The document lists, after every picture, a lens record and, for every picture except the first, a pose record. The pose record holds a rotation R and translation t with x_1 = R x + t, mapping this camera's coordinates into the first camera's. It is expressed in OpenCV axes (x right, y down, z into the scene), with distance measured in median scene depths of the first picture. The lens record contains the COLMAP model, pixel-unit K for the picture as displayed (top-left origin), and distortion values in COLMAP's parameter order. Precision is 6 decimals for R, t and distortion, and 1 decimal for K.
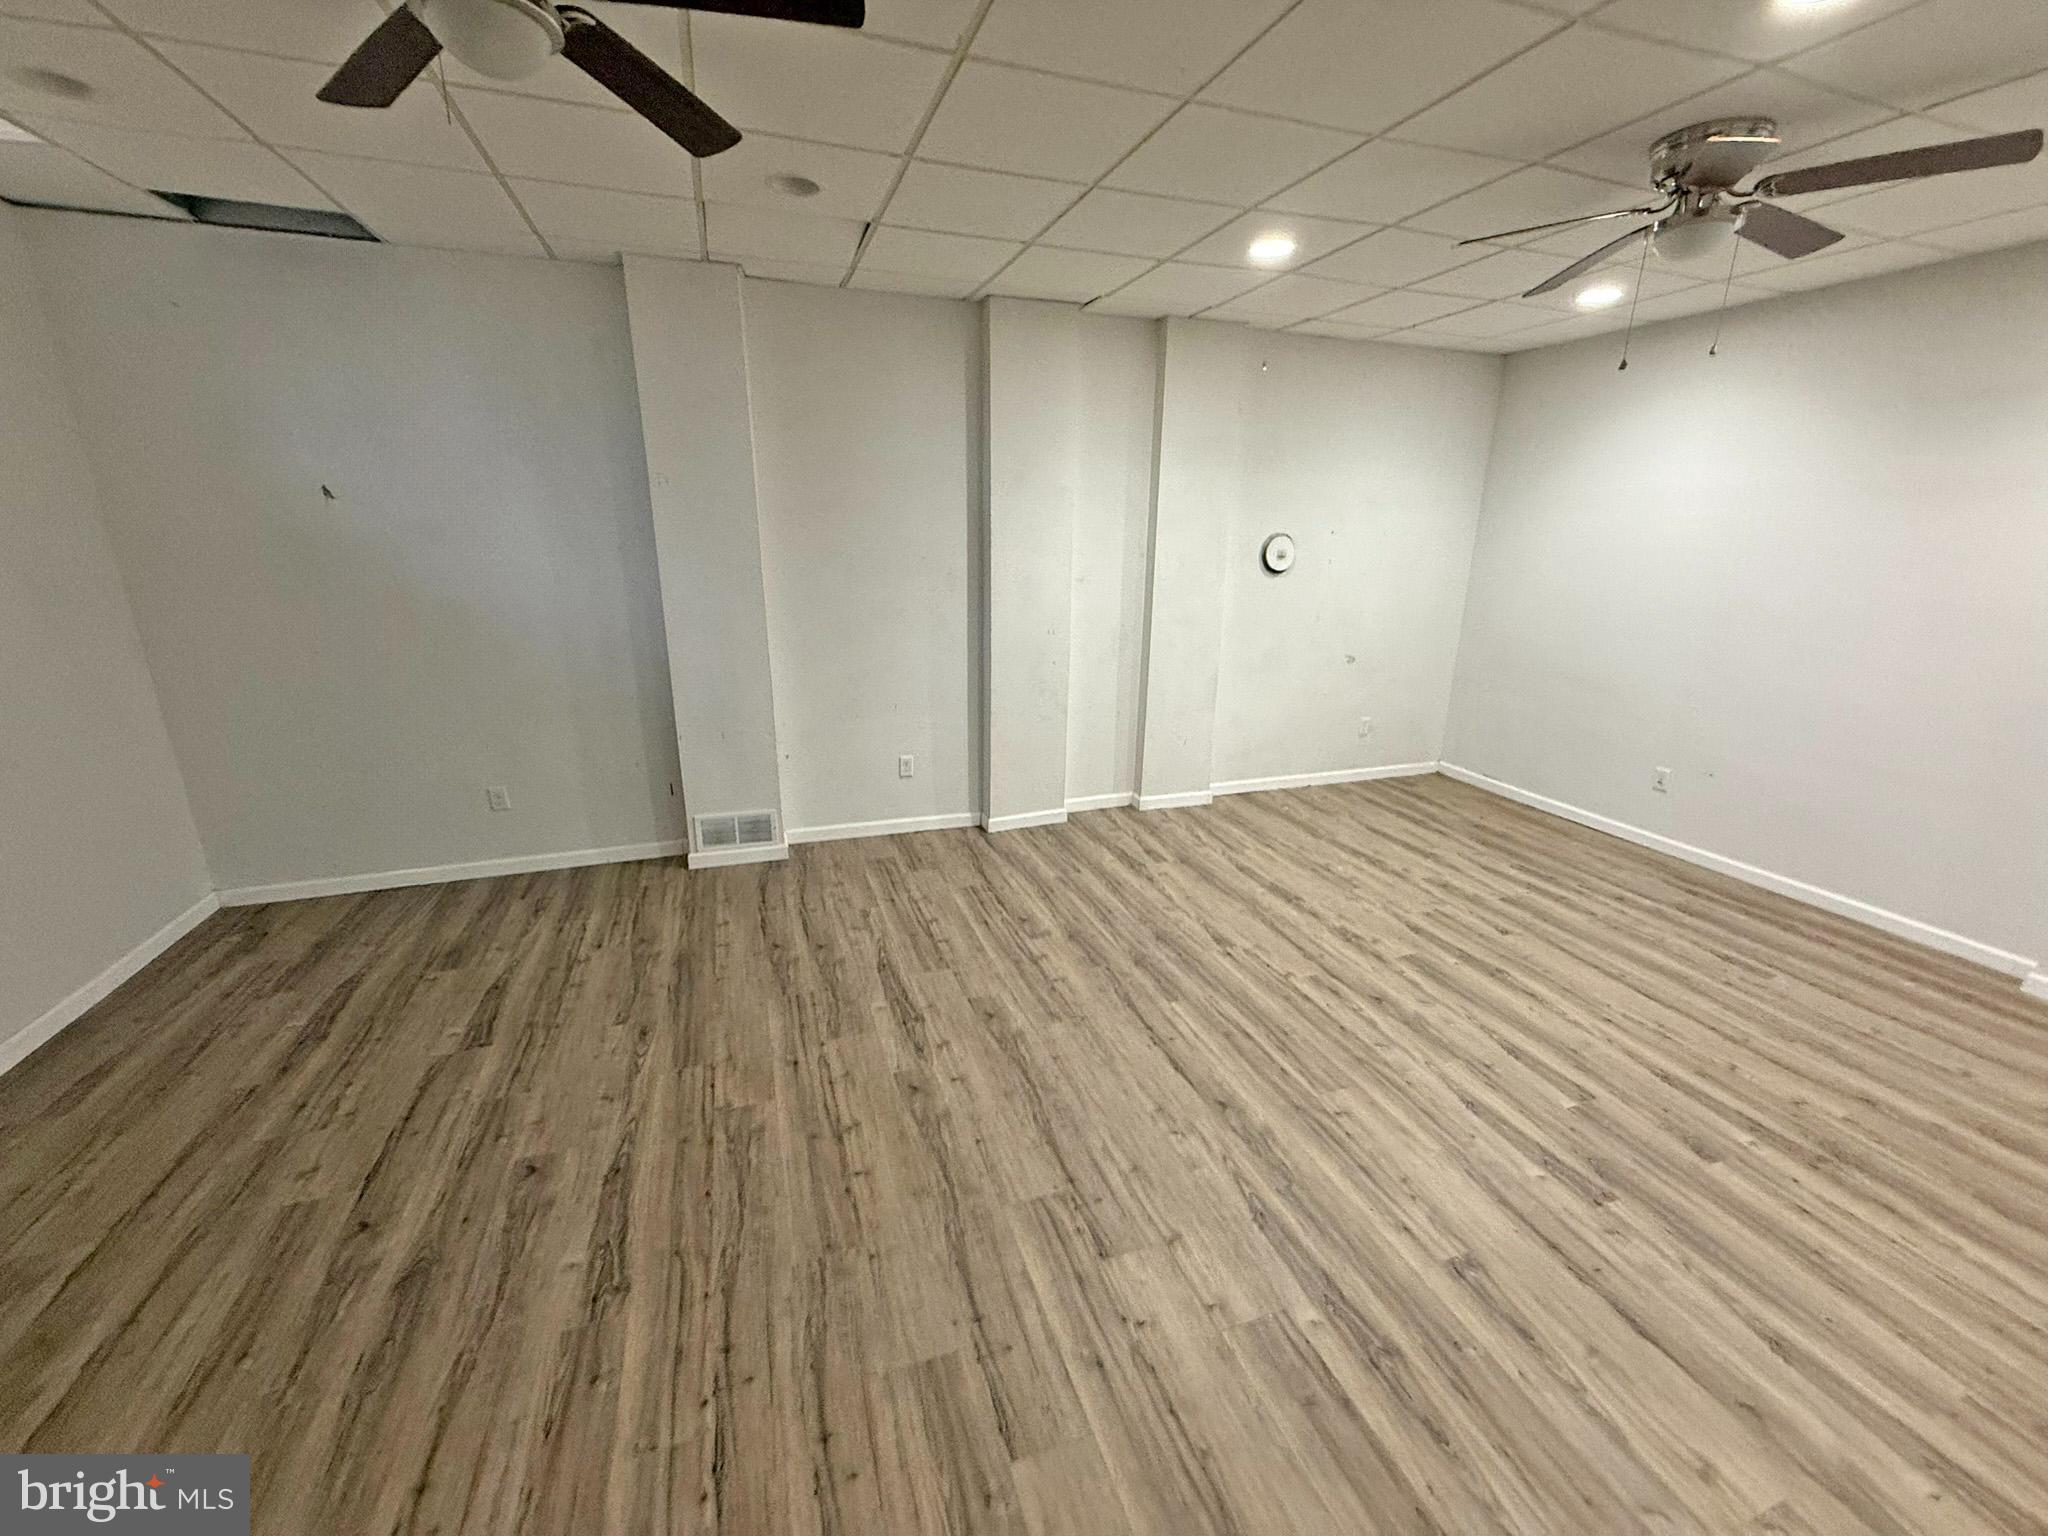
lens RADIAL K [[831.5, 0, 1028.5], [0, 831.5, 756.6], [0, 0, 1]] dist [-0.002649, 0.000259]
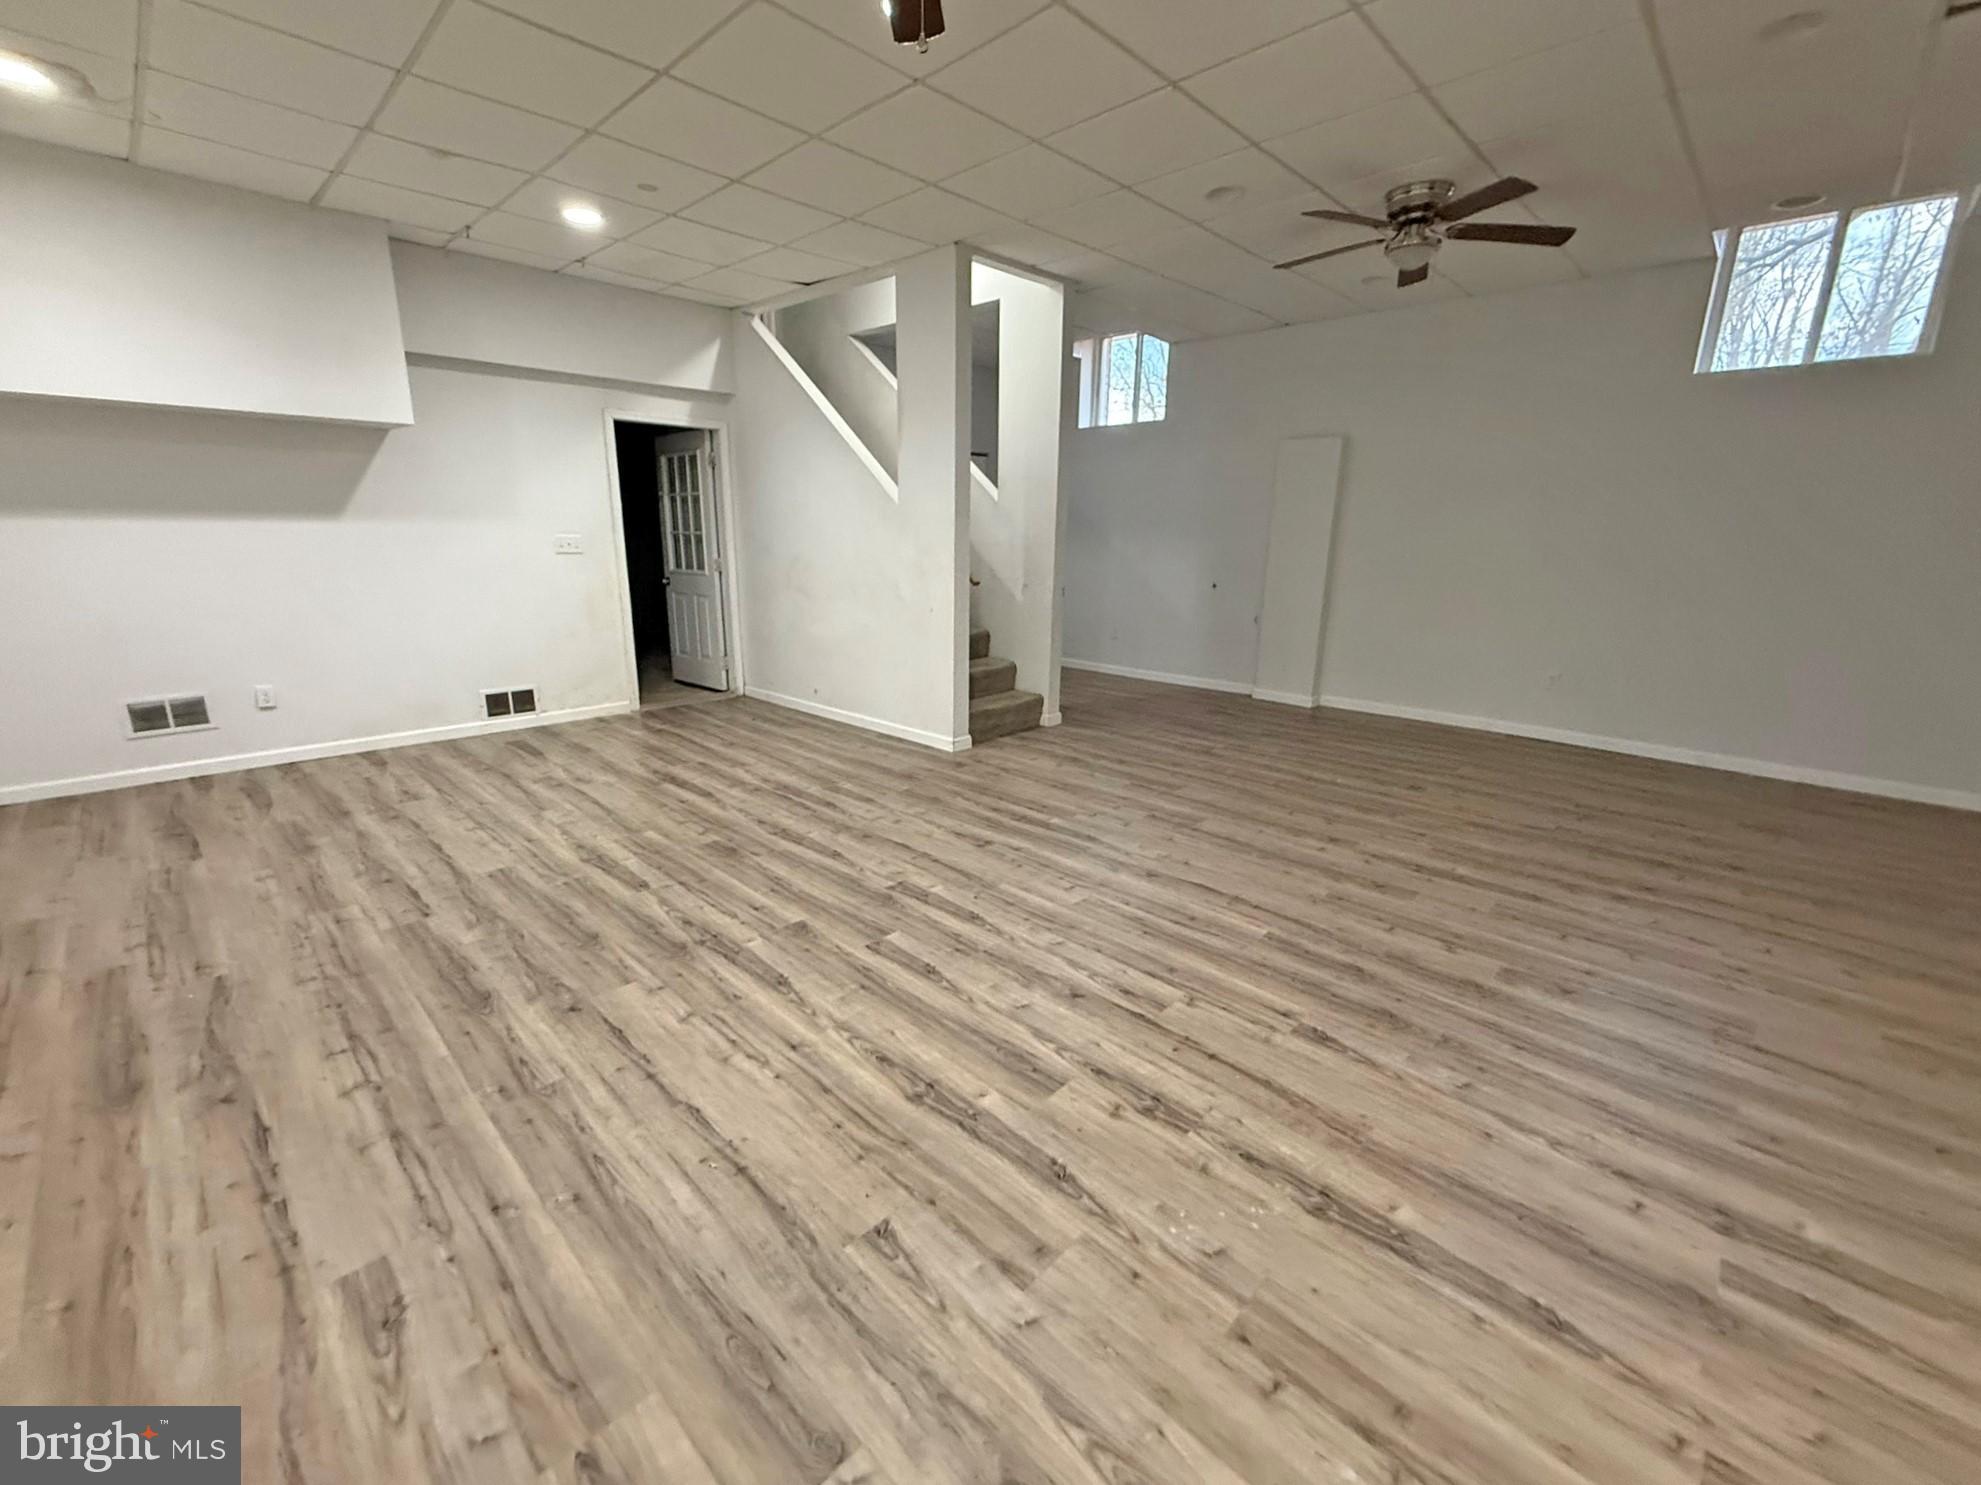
lens RADIAL K [[804.3, 0, 994.8], [0, 804.3, 731.5], [0, 0, 1]] dist [-0.002649, 0.000259]
pose [[-0.896506, 0.088470, -0.434108, 0.829454], [-0.141950, 0.870839, 0.470627, -0.278339], [0.419675, 0.483541, -0.768154, 1.489600]]
